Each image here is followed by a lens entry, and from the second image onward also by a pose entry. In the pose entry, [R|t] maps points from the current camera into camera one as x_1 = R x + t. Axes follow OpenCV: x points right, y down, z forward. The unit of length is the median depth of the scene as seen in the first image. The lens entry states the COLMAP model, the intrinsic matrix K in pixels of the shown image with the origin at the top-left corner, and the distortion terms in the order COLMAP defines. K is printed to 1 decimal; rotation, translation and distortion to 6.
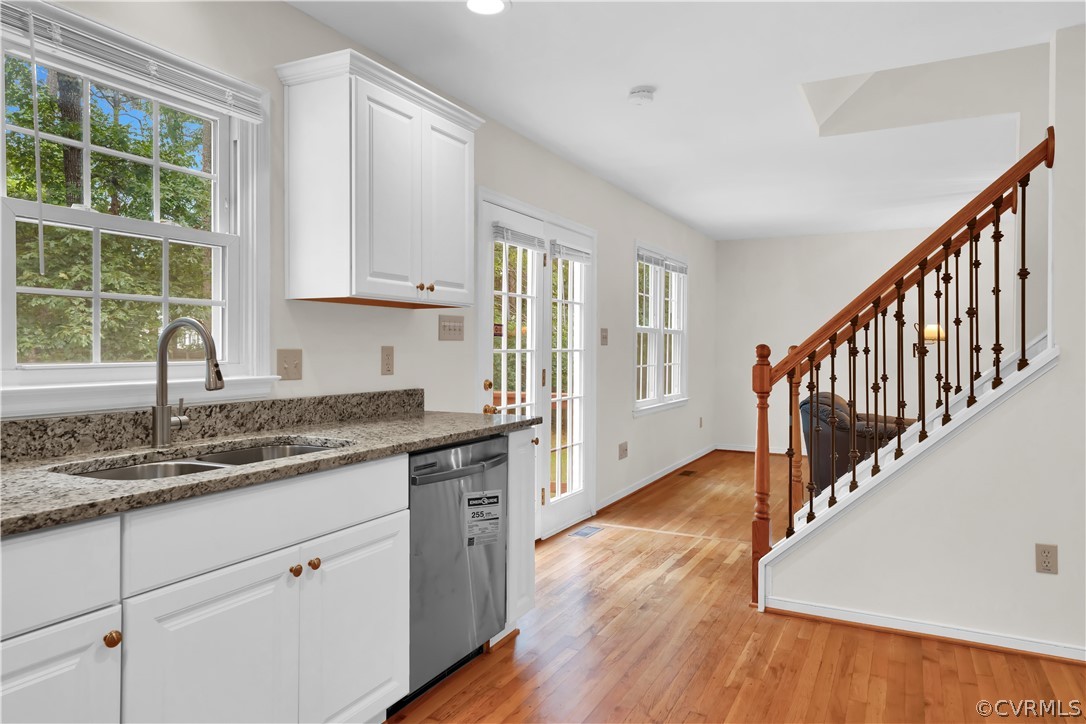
lens RADIAL K [[714.9, 0, 545.5], [0, 714.9, 353.1], [0, 0, 1]] dist [0.022140, 0.000242]
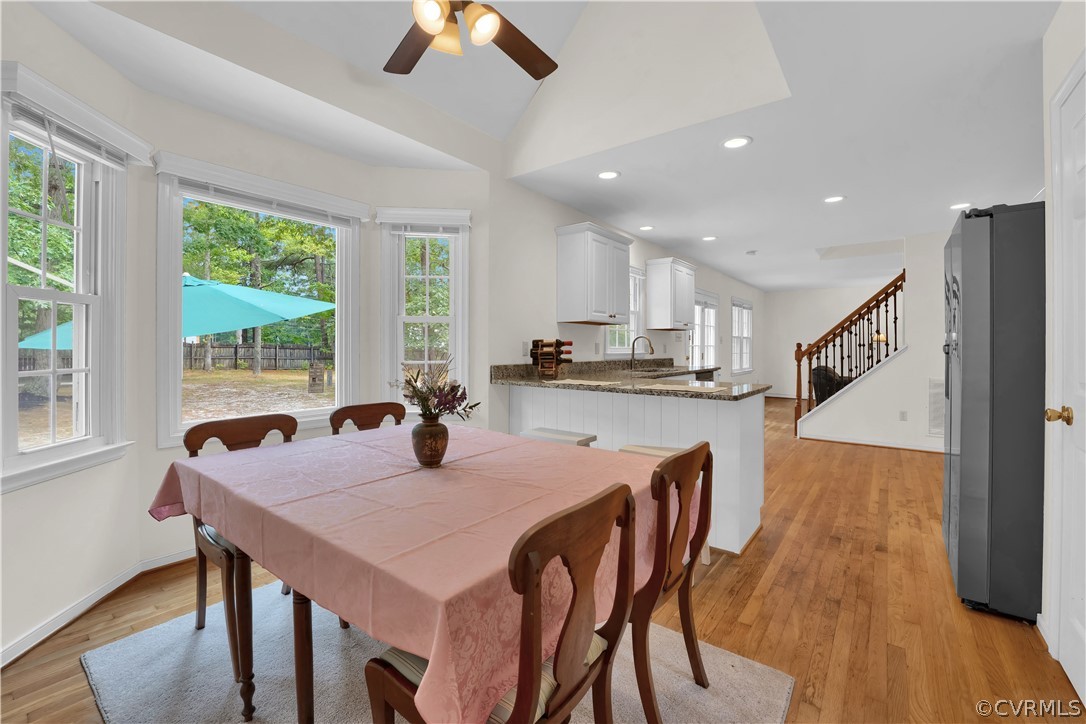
lens RADIAL K [[461.2, 0, 531.6], [0, 461.2, 346.3], [0, 0, 1]] dist [-0.030504, 0.002788]
pose [[0.980980, 0.001543, -0.194102, -0.448990], [-0.003379, 0.999953, -0.009129, 0.024584], [0.194079, 0.009611, 0.980939, -1.136259]]
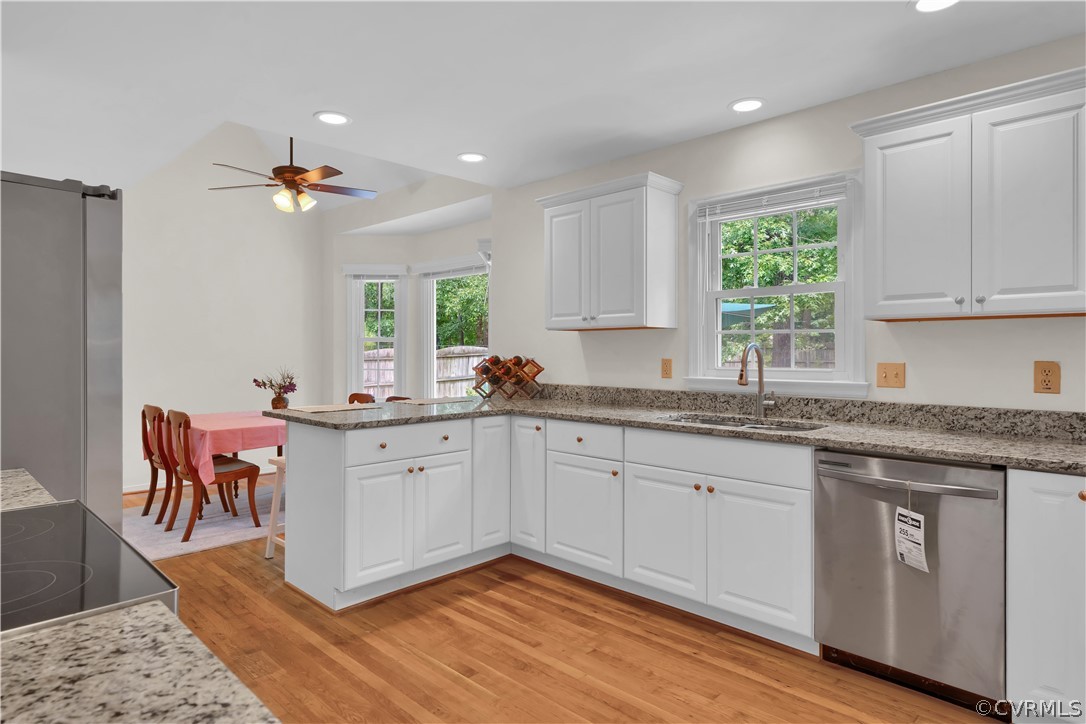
lens RADIAL K [[602.2, 0, 533.7], [0, 602.2, 353.0], [0, 0, 1]] dist [0.001989, 0.000726]
pose [[-0.295556, 0.002572, -0.955322, 0.787631], [-0.007021, 0.999964, 0.004864, -0.021705], [0.955300, 0.008145, -0.295527, 0.692653]]
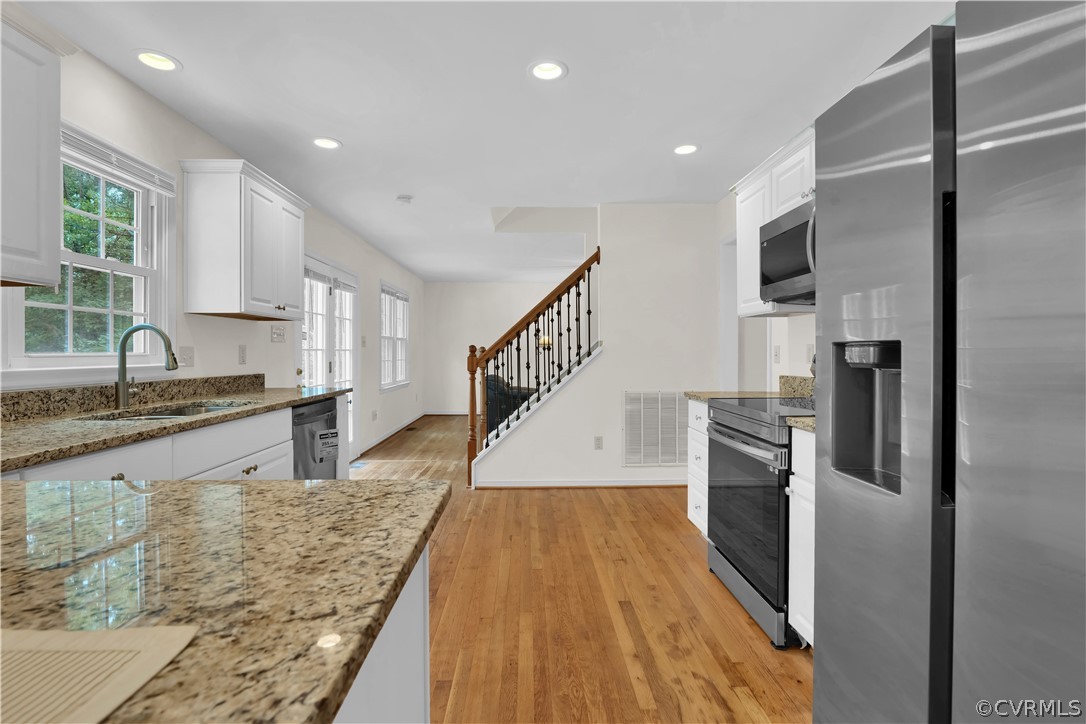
lens RADIAL K [[507.7, 0, 542.6], [0, 507.7, 355.2], [0, 0, 1]] dist [-0.008723, 0.000432]
pose [[0.875222, -0.006627, 0.483677, -0.208123], [0.007543, 0.999972, 0.000052, 0.018438], [-0.483663, 0.003603, 0.875247, -0.278736]]
